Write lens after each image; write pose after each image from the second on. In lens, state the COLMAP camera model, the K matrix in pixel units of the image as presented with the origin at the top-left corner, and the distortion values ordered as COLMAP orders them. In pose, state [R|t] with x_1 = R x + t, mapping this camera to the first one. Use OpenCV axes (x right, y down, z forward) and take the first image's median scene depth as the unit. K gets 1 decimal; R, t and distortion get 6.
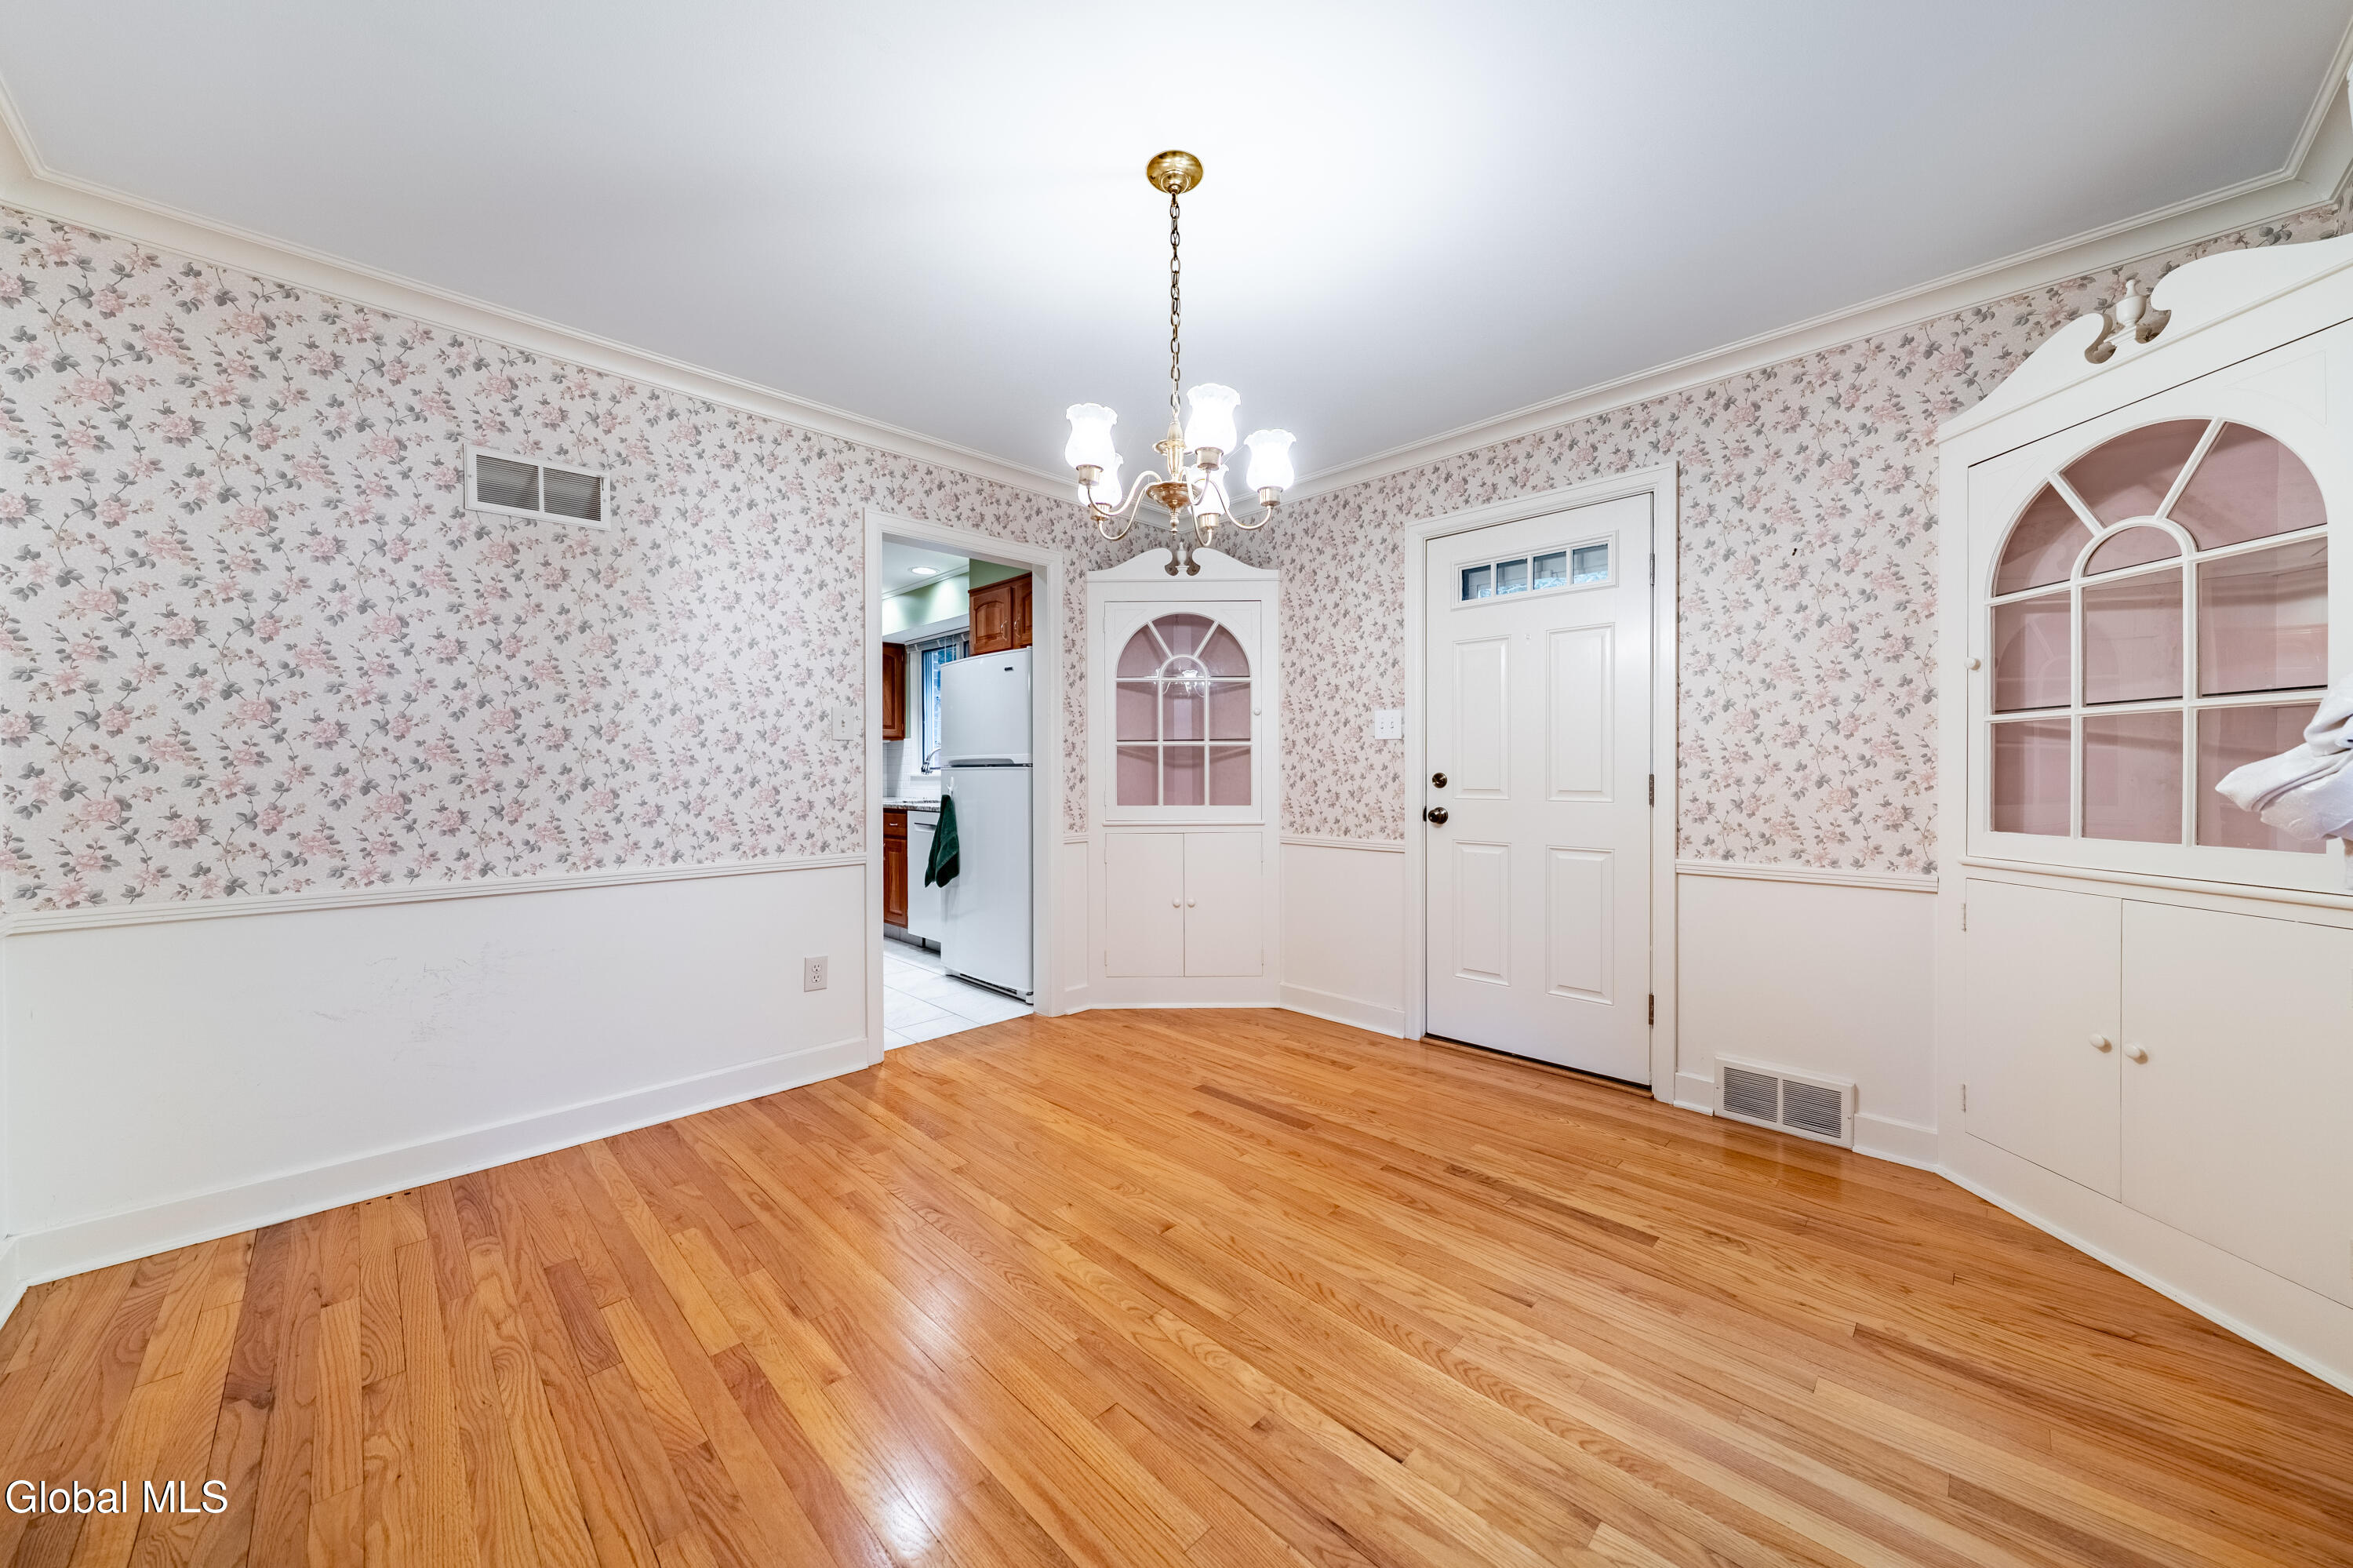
lens RADIAL K [[799.9, 0, 1176.0], [0, 799.9, 777.3], [0, 0, 1]] dist [0.000101, -0.000008]
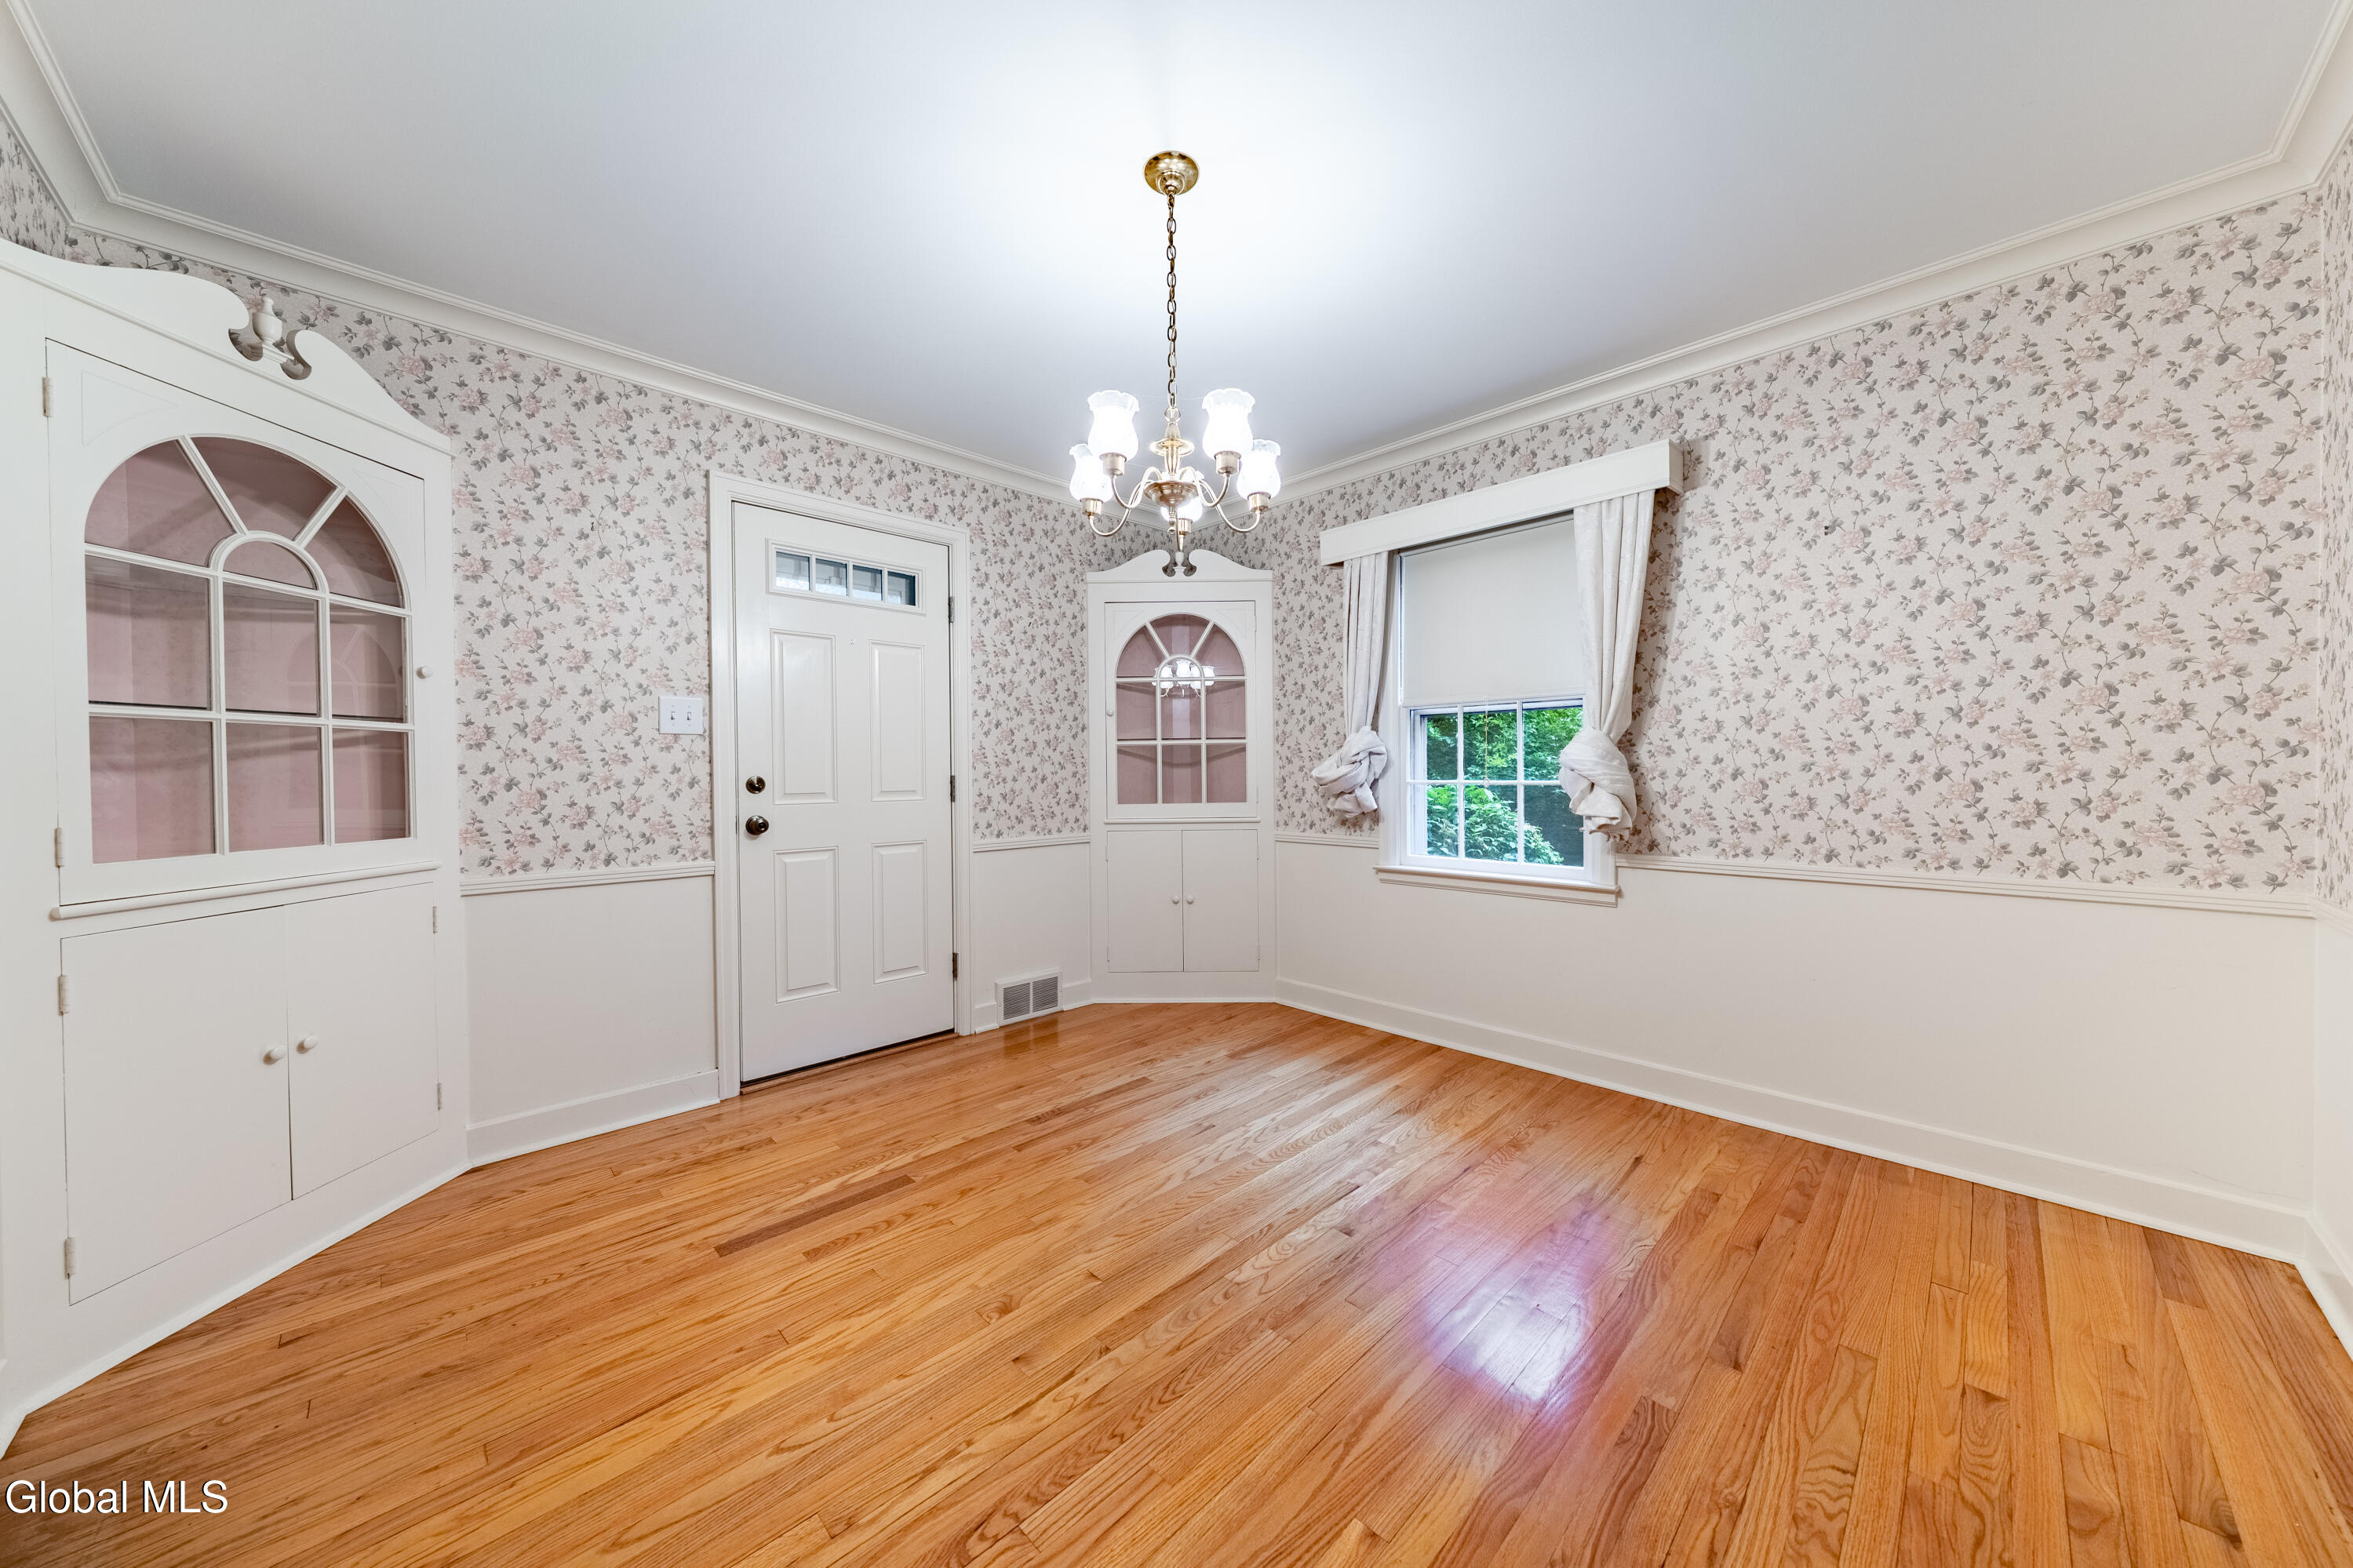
lens RADIAL K [[825.5, 0, 1176.5], [0, 825.5, 784.0], [0, 0, 1]] dist [-0.000102, -0.000033]
pose [[0.013416, -0.013324, 0.999821, -0.852358], [0.015873, 0.999788, 0.013111, -0.002438], [-0.999784, 0.015695, 0.013625, 0.805219]]
